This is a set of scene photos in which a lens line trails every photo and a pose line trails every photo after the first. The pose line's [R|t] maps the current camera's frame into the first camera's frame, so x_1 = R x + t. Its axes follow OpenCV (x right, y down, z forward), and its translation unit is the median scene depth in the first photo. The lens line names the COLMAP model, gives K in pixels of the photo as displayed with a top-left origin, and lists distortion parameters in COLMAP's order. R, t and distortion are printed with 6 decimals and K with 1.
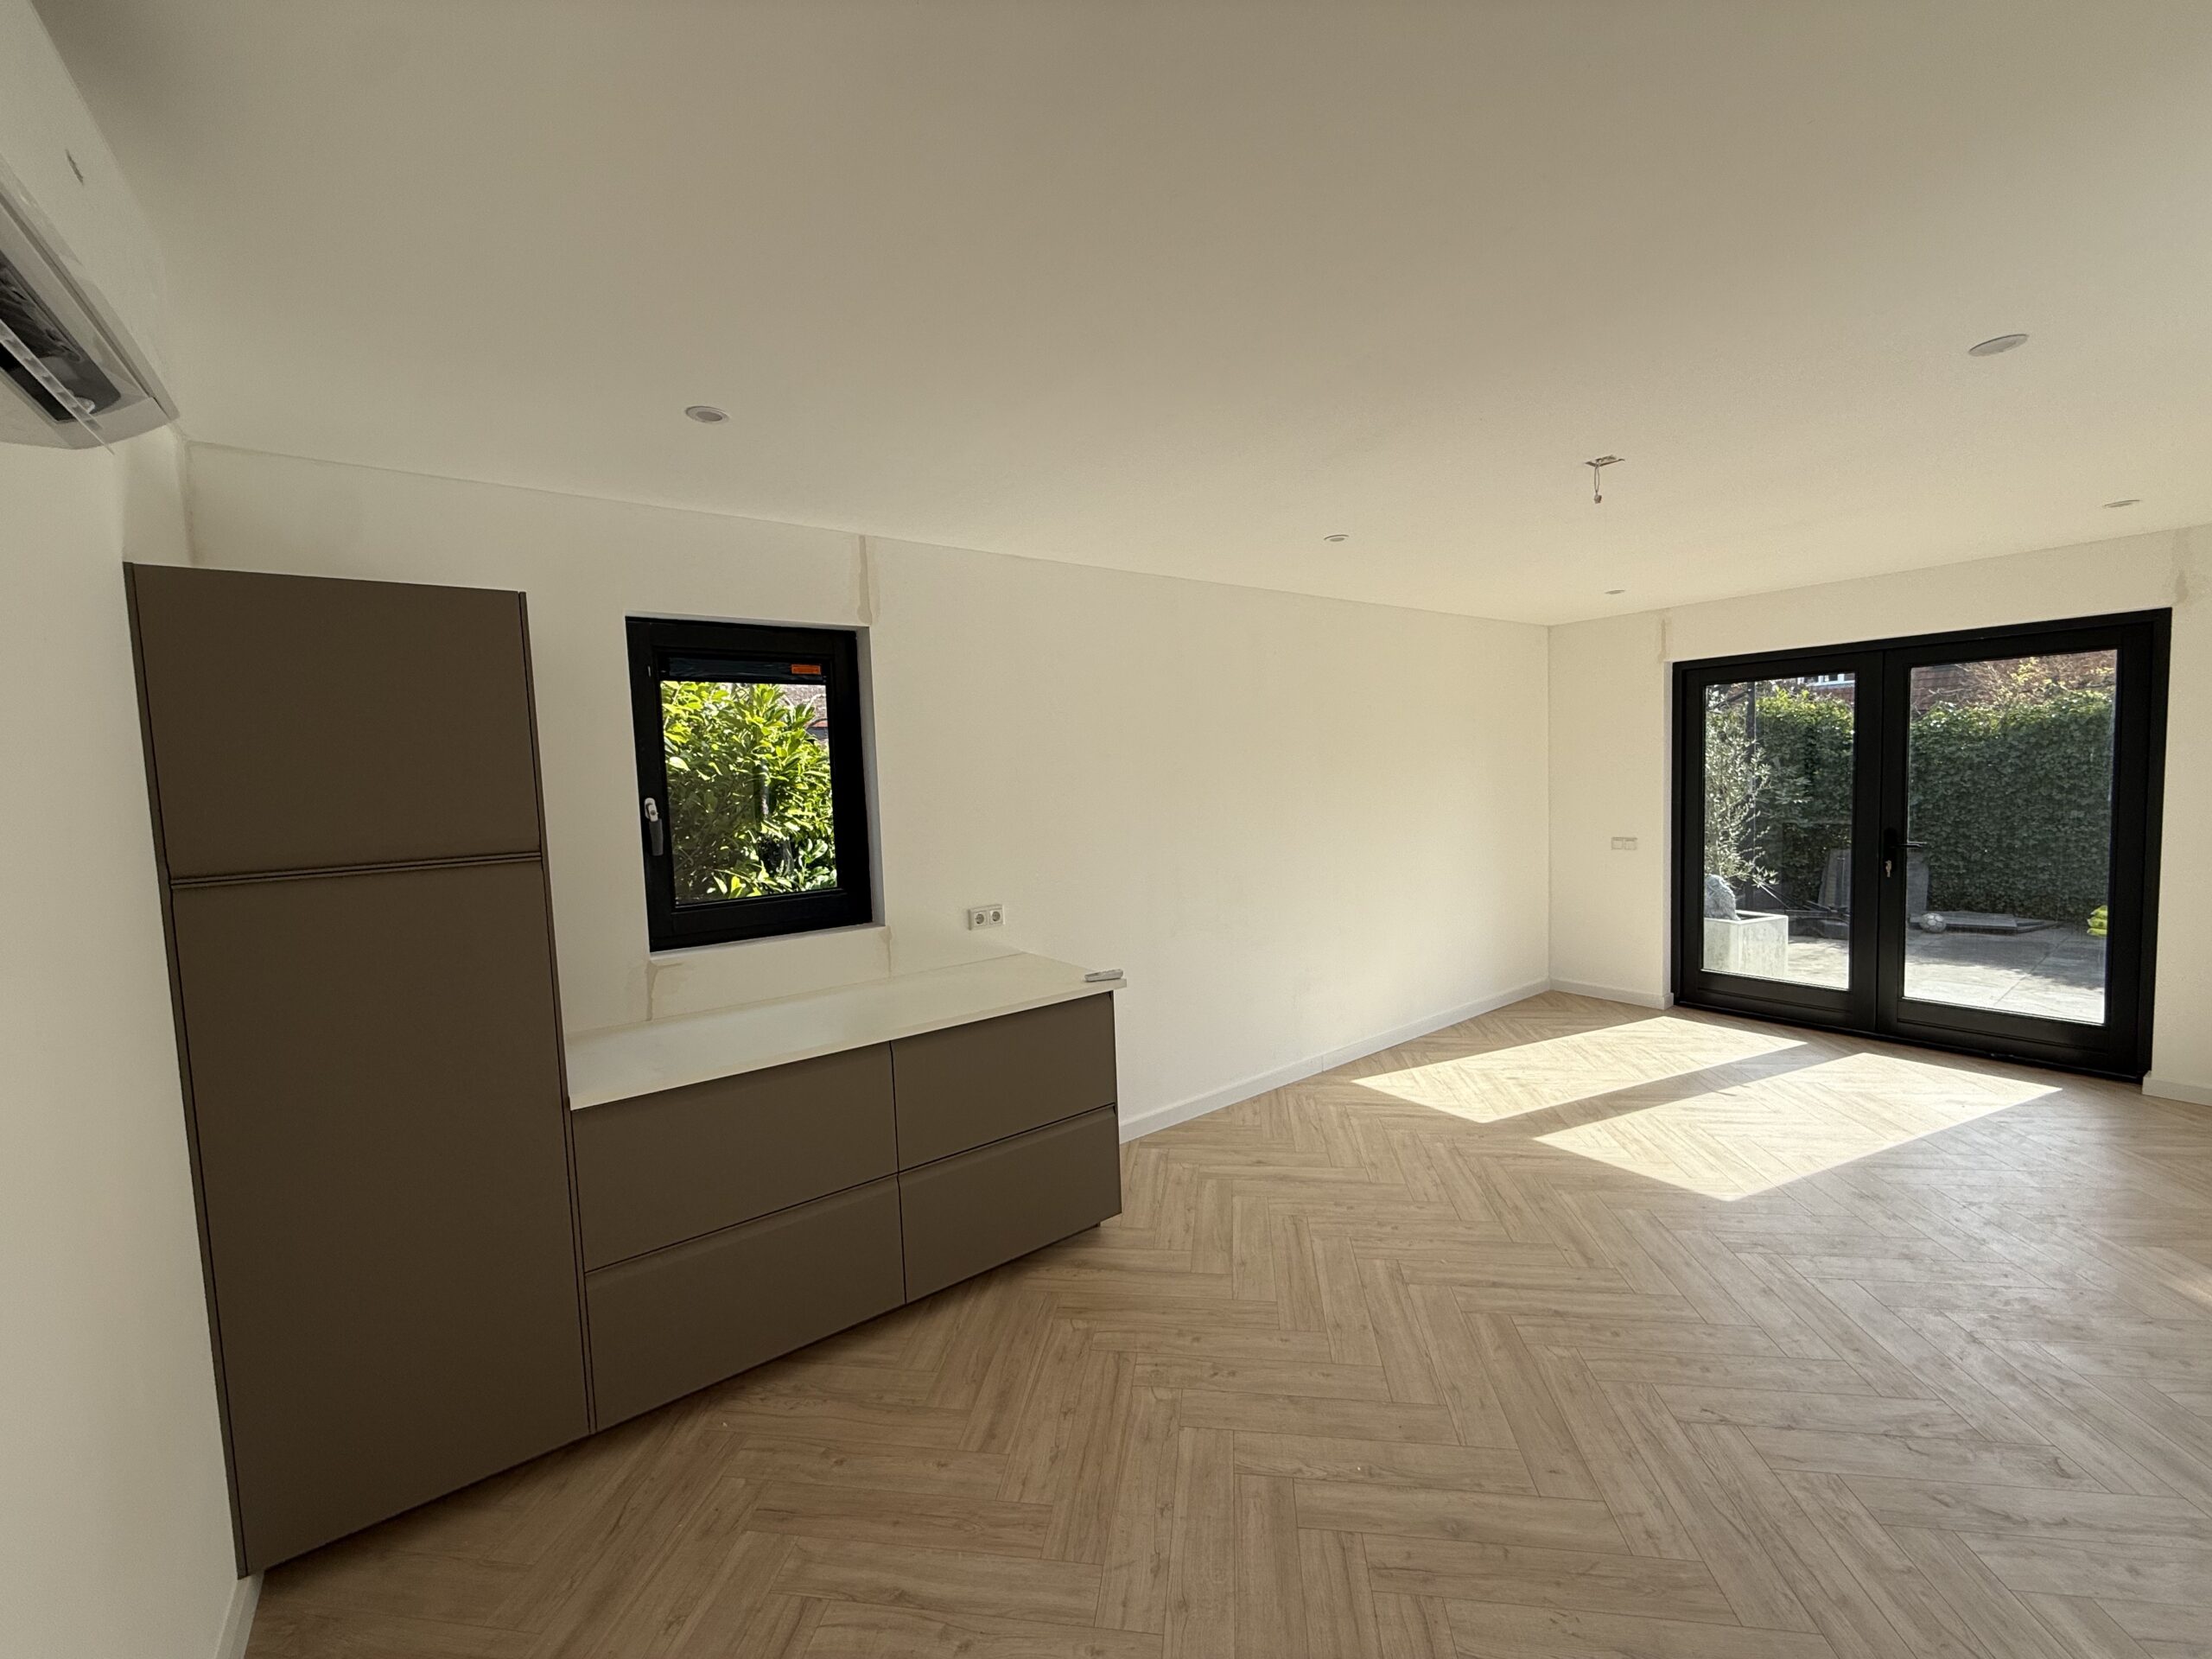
lens RADIAL K [[878.2, 0, 1097.8], [0, 878.2, 830.4], [0, 0, 1]] dist [-0.000106, -0.000834]
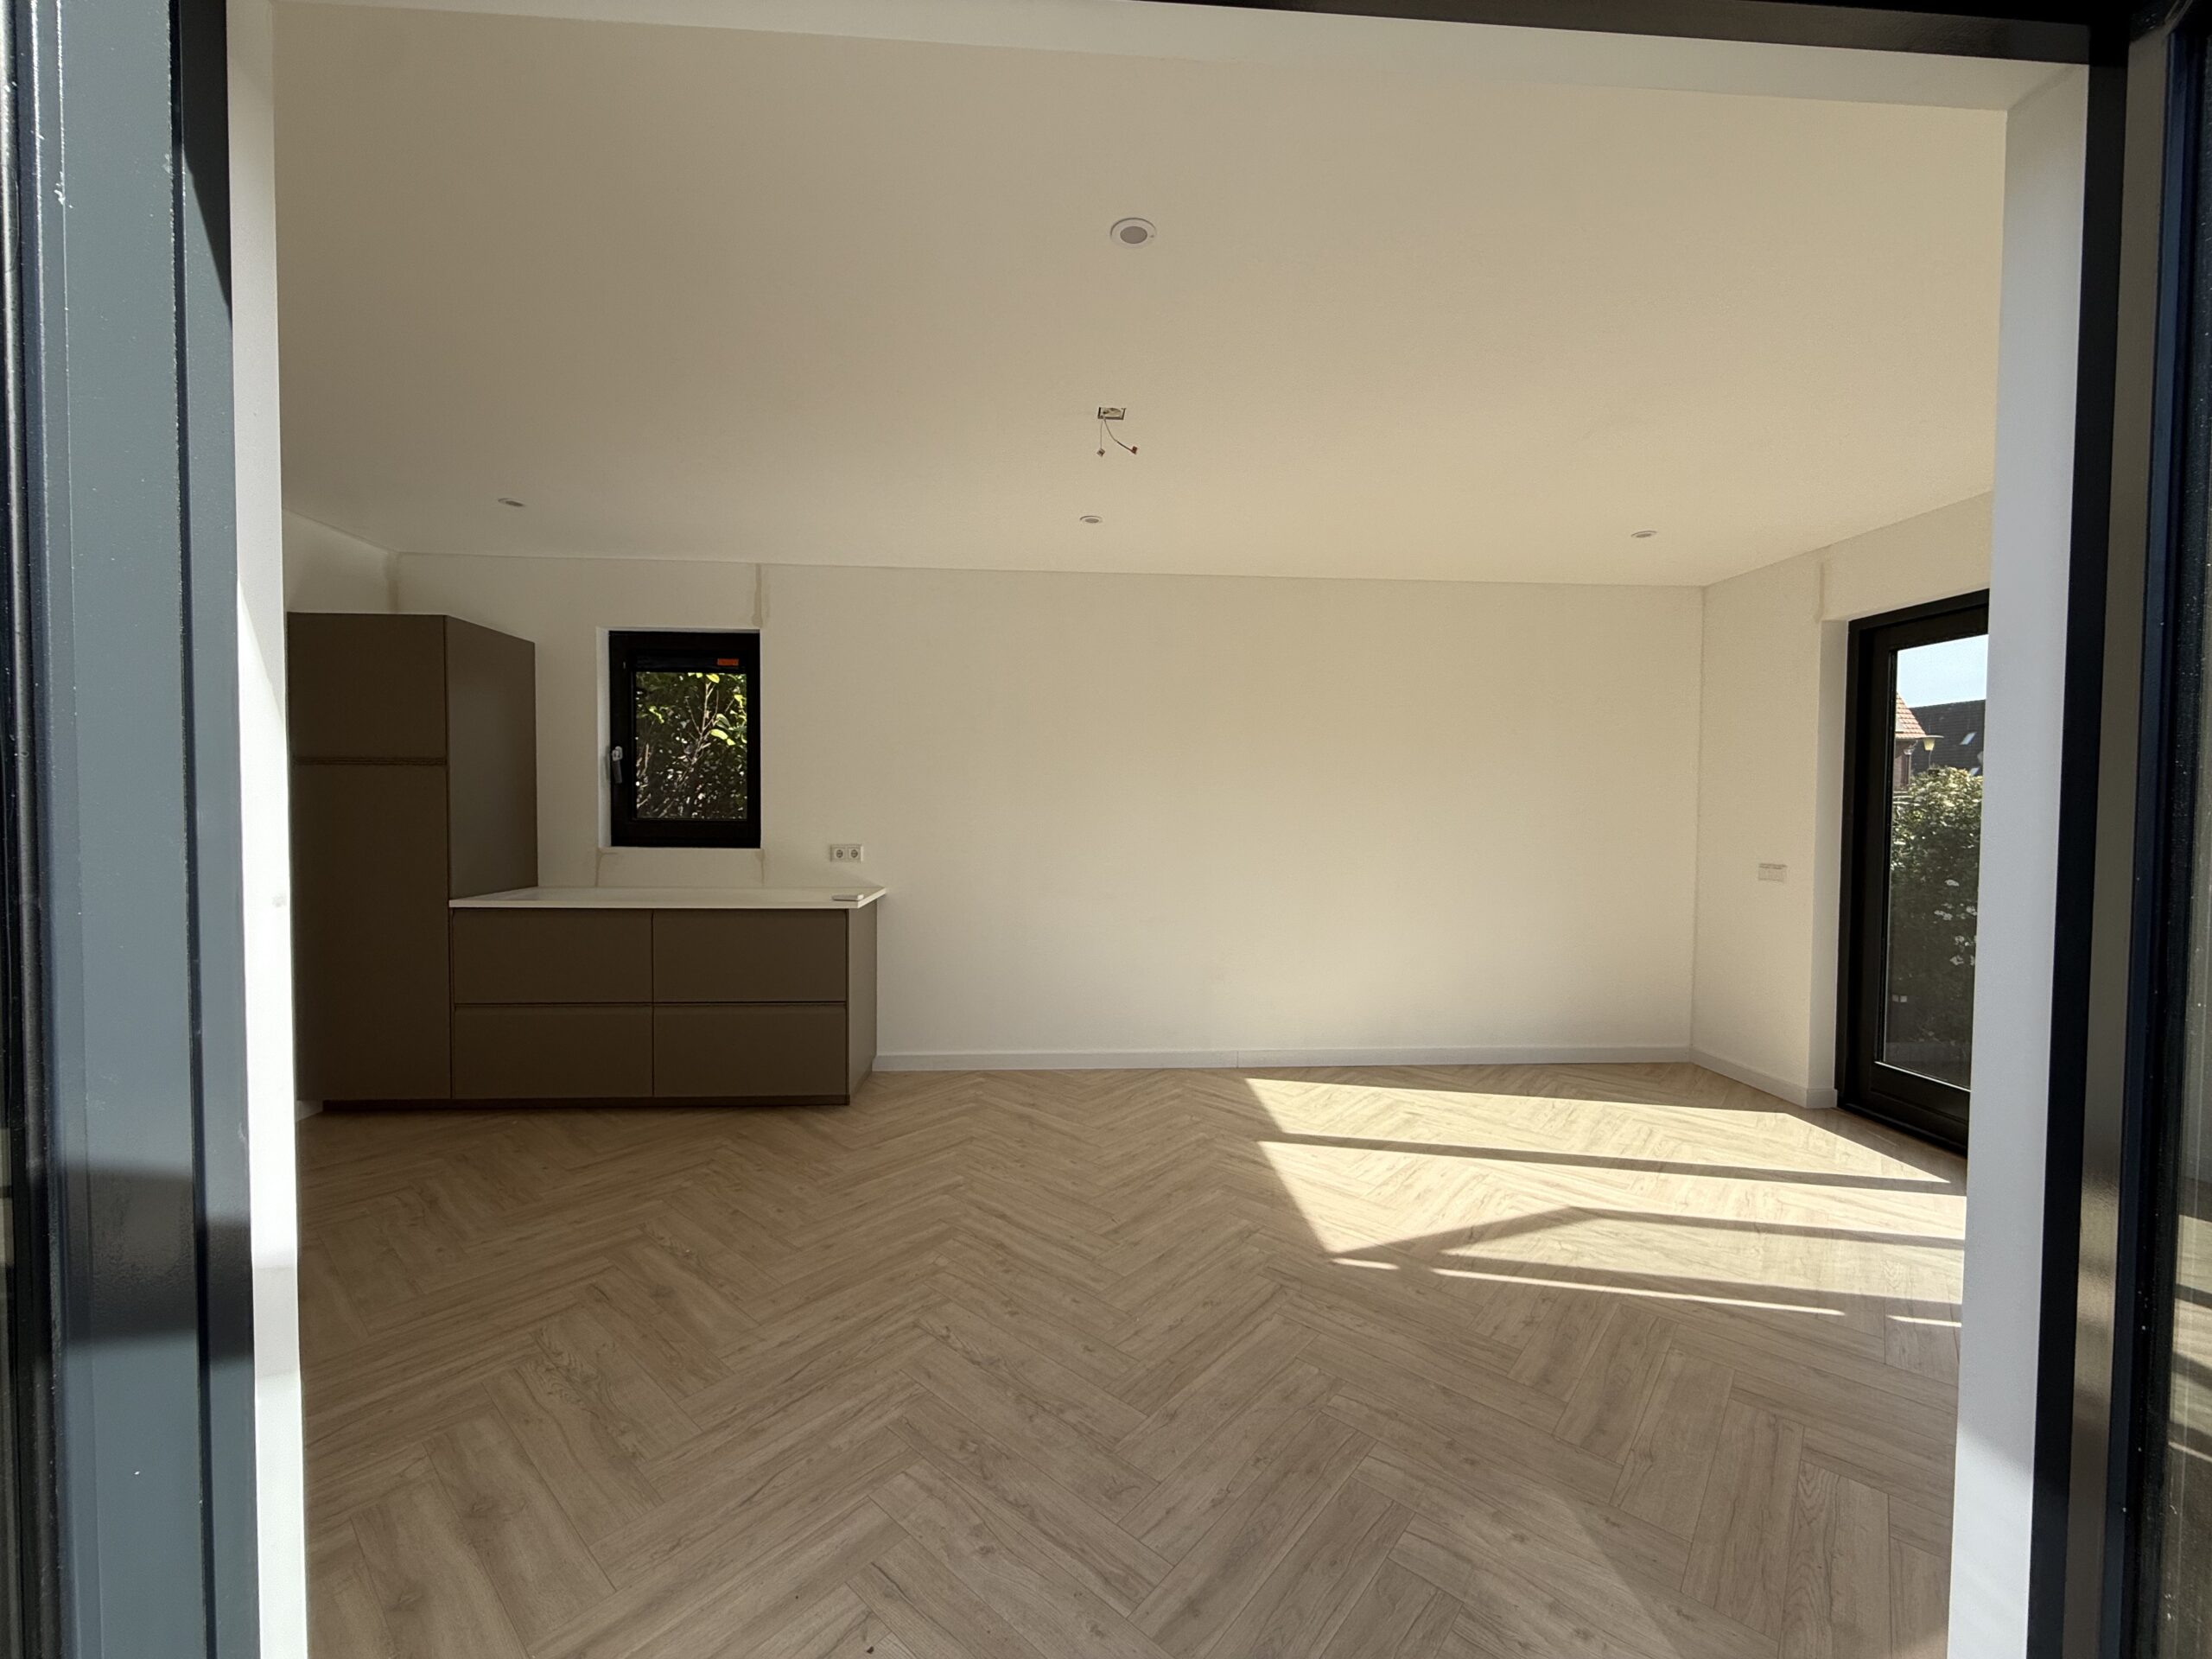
lens RADIAL K [[878.2, 0, 1096.9], [0, 878.2, 831.4], [0, 0, 1]] dist [-0.000106, -0.000834]
pose [[0.838133, 0.060694, -0.542078, 0.870823], [-0.076970, 0.997006, -0.007376, 0.049076], [0.540008, 0.047906, 0.840296, 0.130575]]
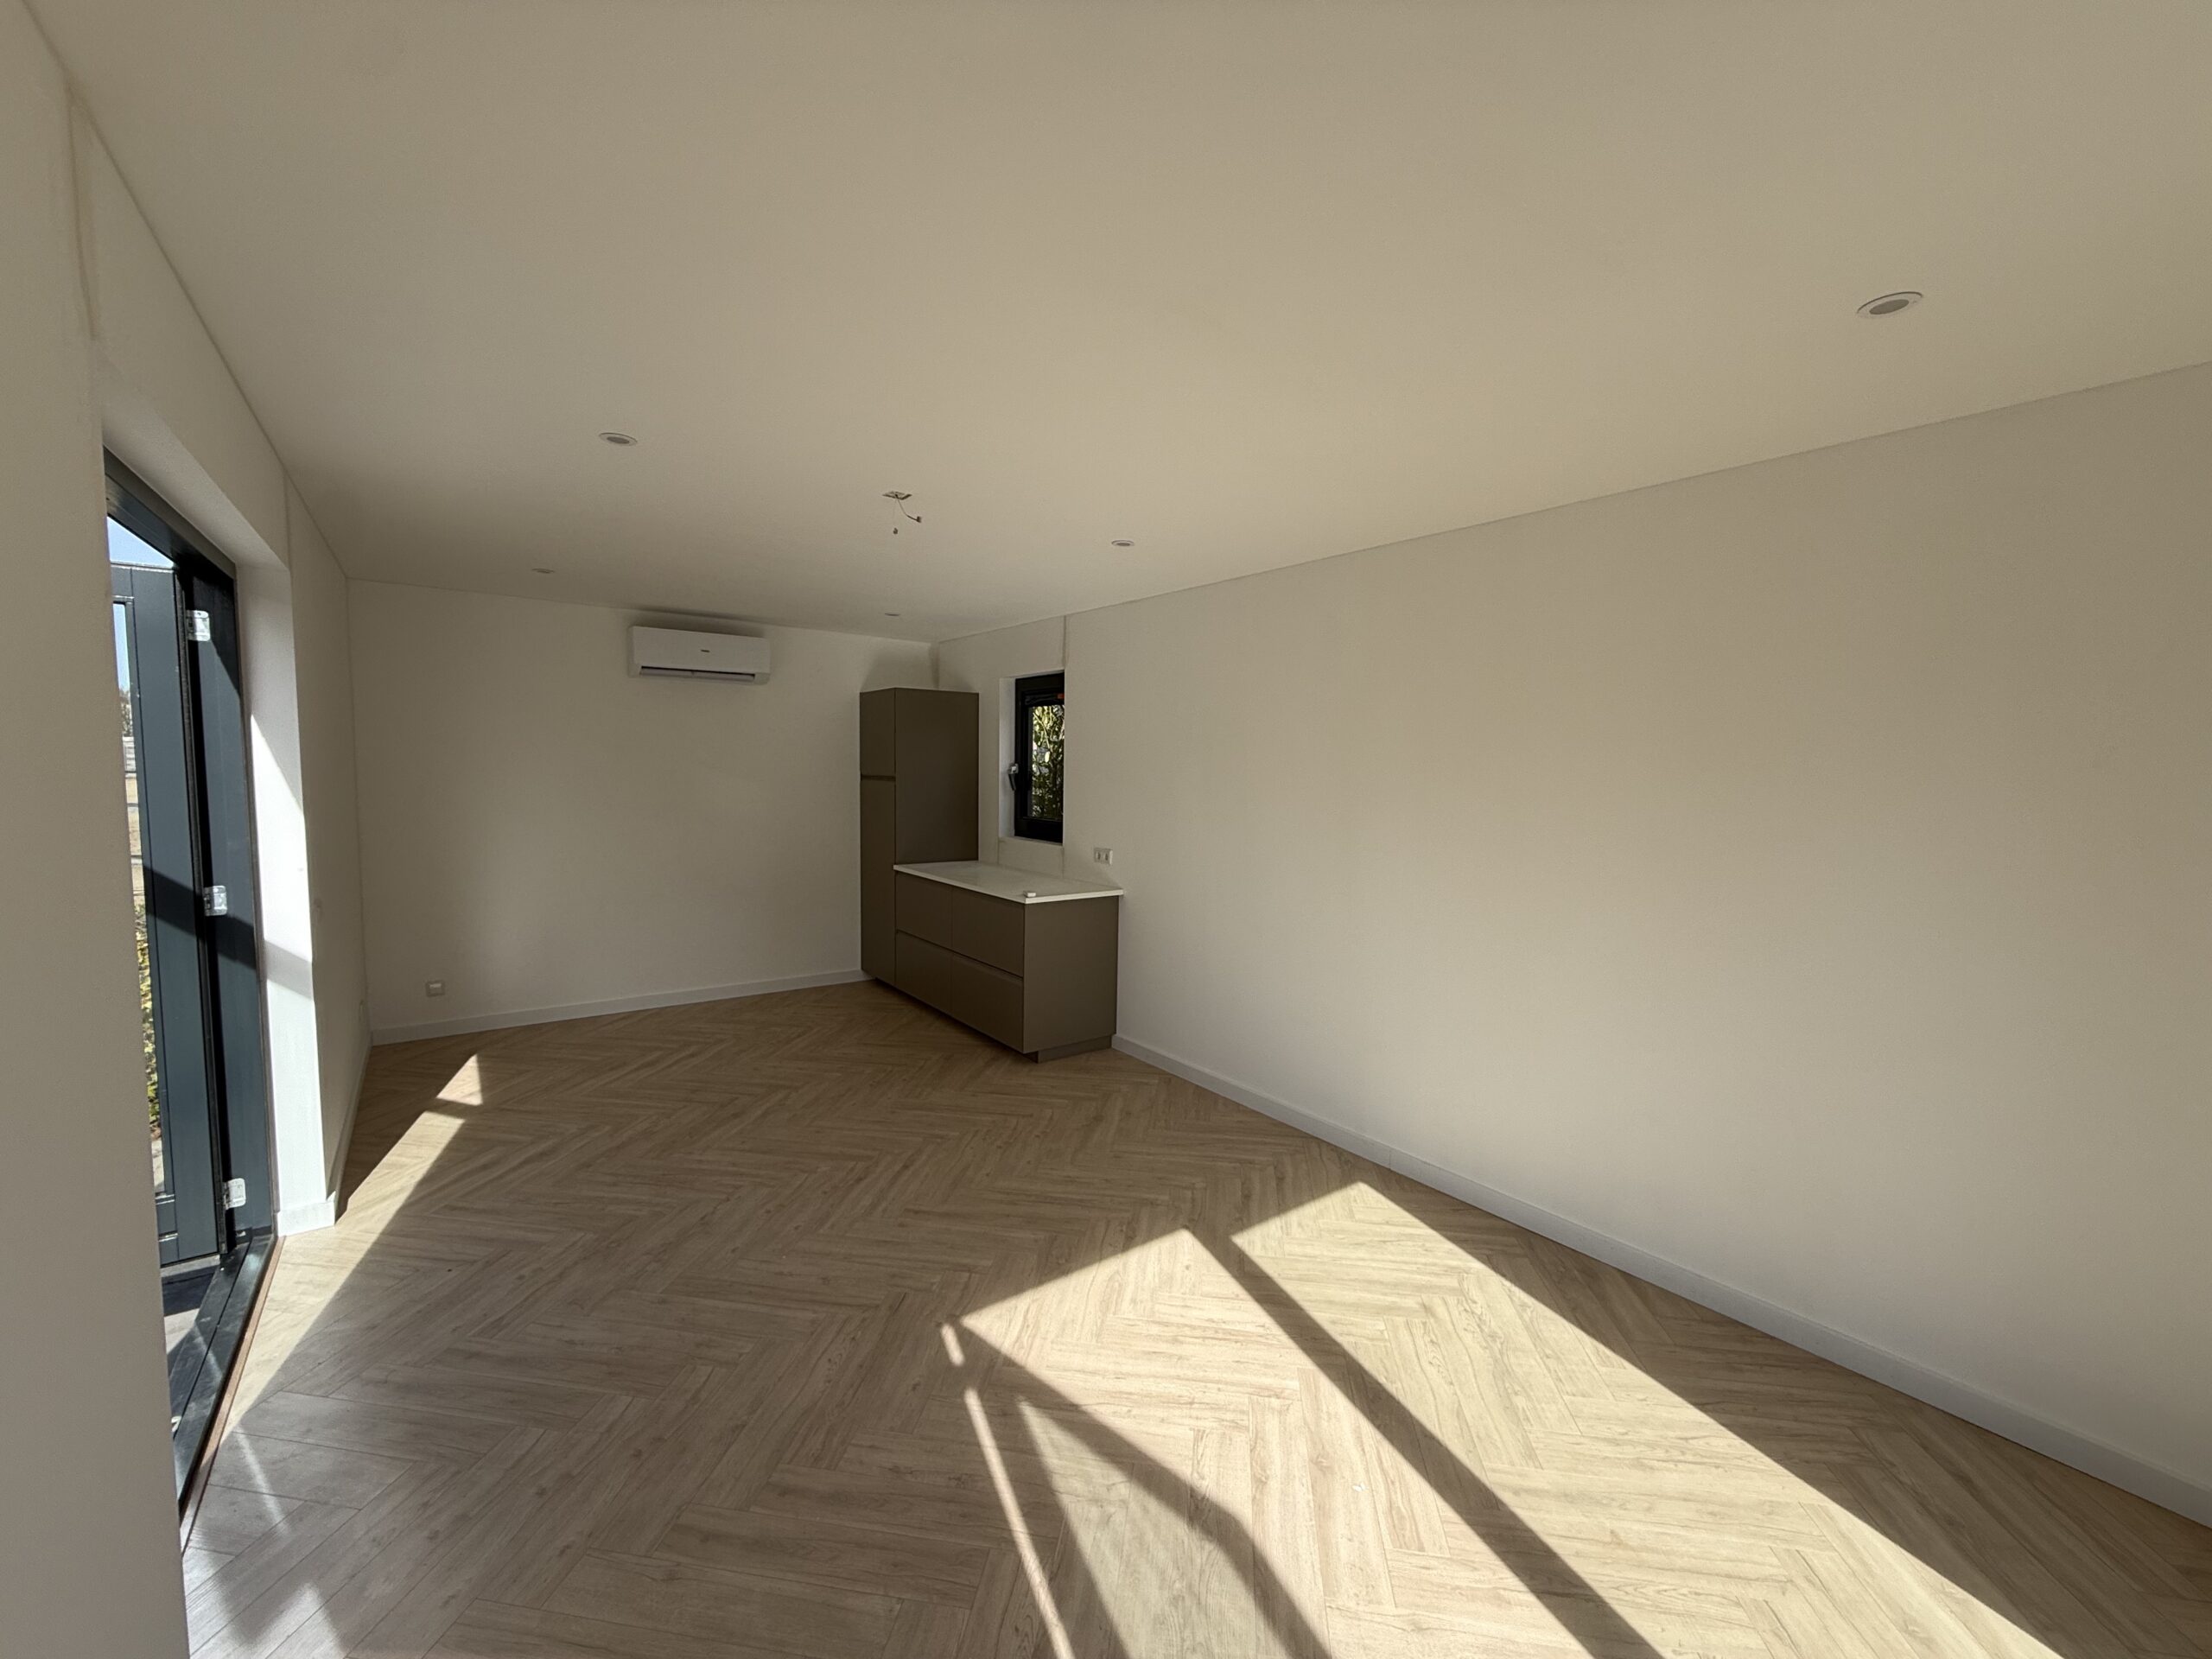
lens RADIAL K [[878.2, 0, 1100.3], [0, 878.2, 827.9], [0, 0, 1]] dist [-0.000106, -0.000834]
pose [[0.002799, 0.110775, -0.993842, 1.345902], [-0.083567, 0.990395, 0.110156, -0.110974], [0.996498, 0.082744, 0.012029, 0.985120]]
